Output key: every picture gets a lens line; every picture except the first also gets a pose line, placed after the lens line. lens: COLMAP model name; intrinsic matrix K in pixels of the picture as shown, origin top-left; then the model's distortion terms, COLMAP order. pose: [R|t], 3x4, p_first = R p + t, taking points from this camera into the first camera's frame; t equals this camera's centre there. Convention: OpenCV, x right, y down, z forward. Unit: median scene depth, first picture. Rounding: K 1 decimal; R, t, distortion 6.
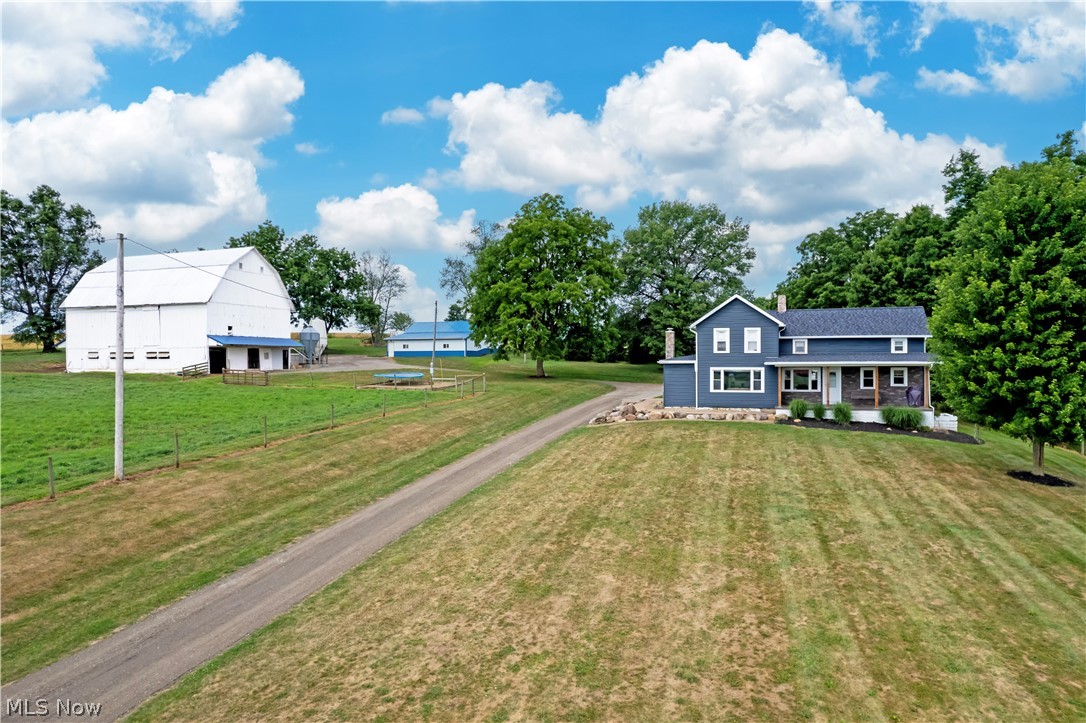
lens RADIAL K [[736.4, 0, 543.0], [0, 736.4, 361.5], [0, 0, 1]] dist [-0.055699, 0.065319]
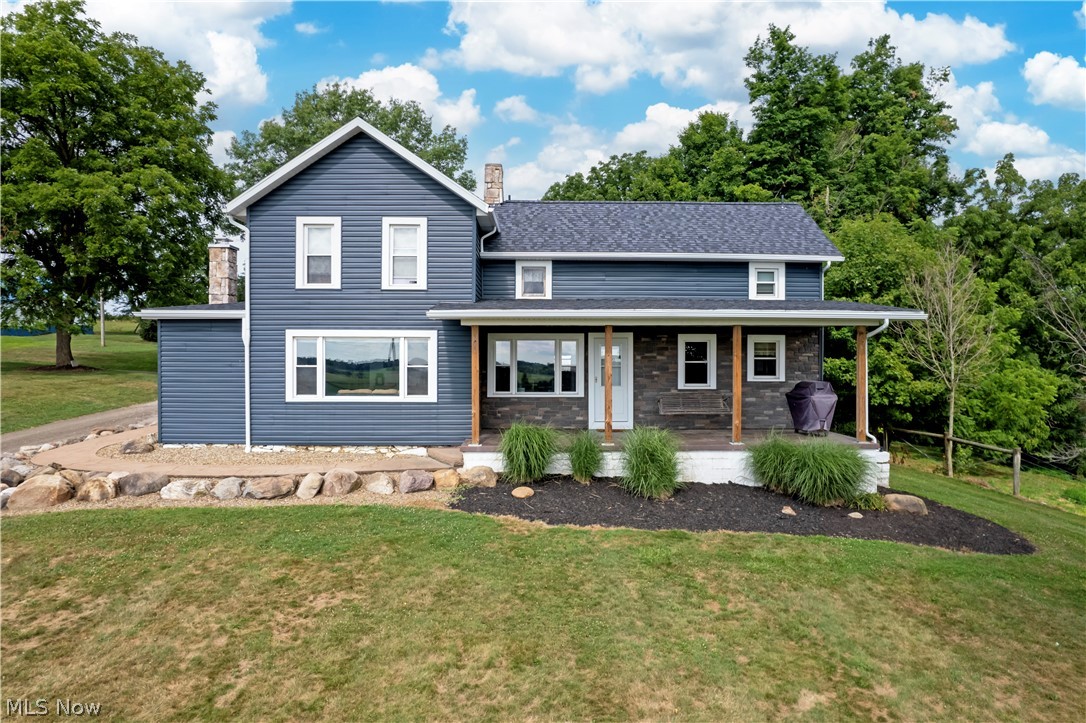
lens RADIAL K [[736.4, 0, 543.0], [0, 736.4, 361.5], [0, 0, 1]] dist [-0.055699, 0.065319]
pose [[0.942714, 0.002926, 0.333590, 0.229861], [-0.003626, 0.999992, 0.001475, 0.022092], [-0.333583, -0.002600, 0.942717, 0.642821]]
